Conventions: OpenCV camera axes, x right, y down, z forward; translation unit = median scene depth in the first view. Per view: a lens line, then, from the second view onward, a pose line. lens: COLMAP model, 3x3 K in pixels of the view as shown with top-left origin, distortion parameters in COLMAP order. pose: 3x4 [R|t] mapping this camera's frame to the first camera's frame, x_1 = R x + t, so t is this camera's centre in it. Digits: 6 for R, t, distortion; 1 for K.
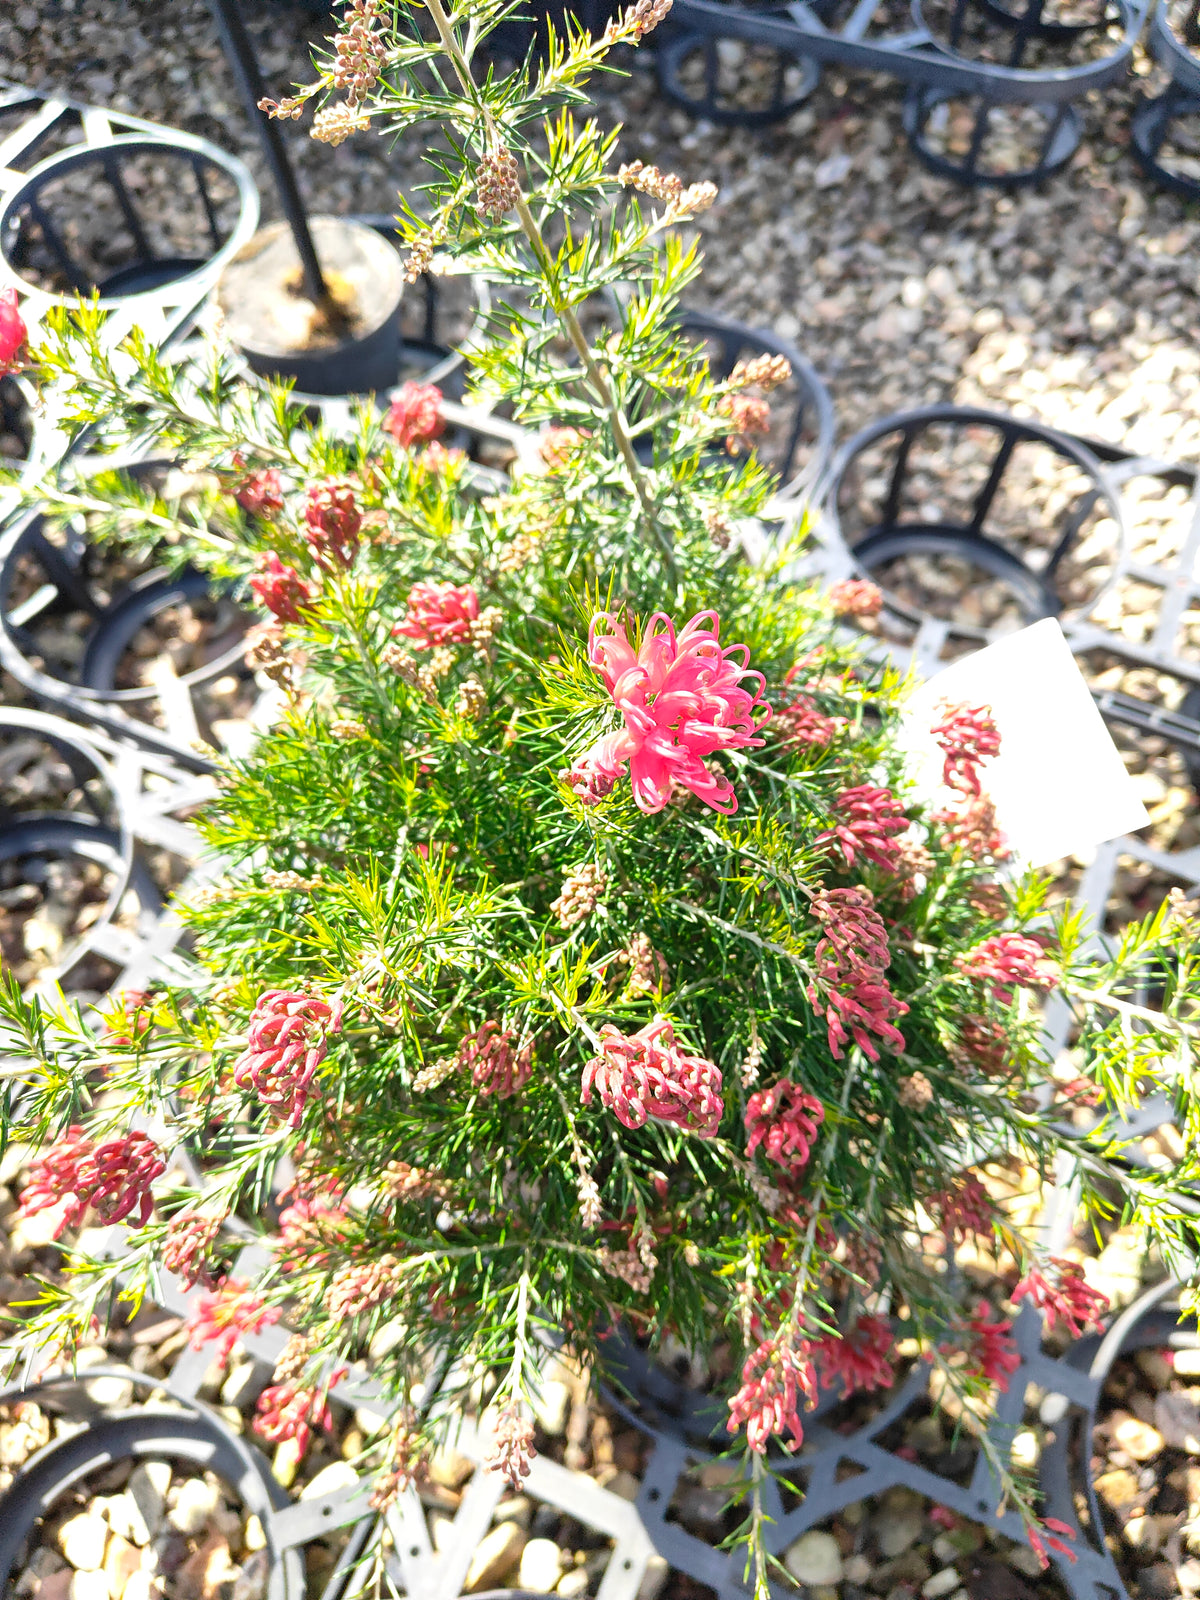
lens RADIAL K [[1164.5, 0, 600.0], [0, 1164.5, 795.4], [0, 0, 1]] dist [-0.023191, 0.002668]
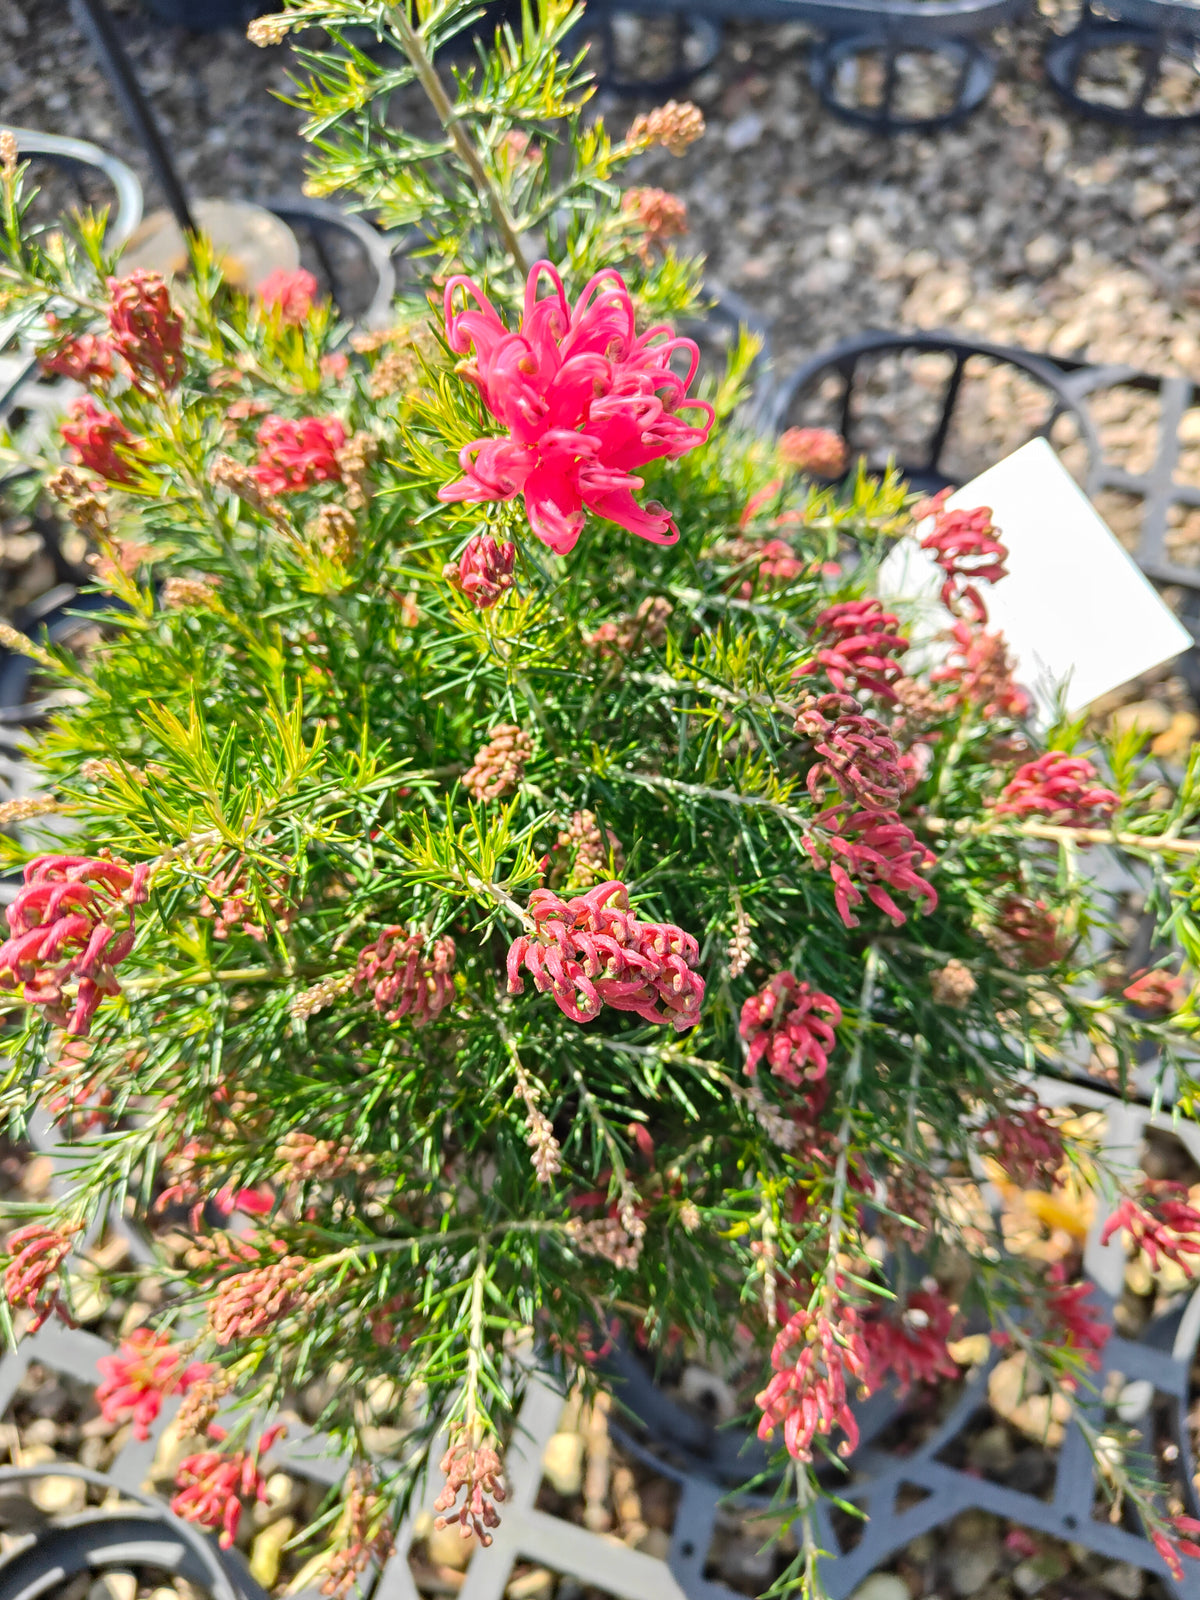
lens RADIAL K [[1164.5, 0, 593.1], [0, 1164.5, 808.4], [0, 0, 1]] dist [-0.023191, 0.002668]
pose [[0.995162, -0.097295, 0.013672, 0.026357], [0.097754, 0.994473, -0.038307, 0.127351], [-0.009869, 0.039458, 0.999172, 0.186829]]
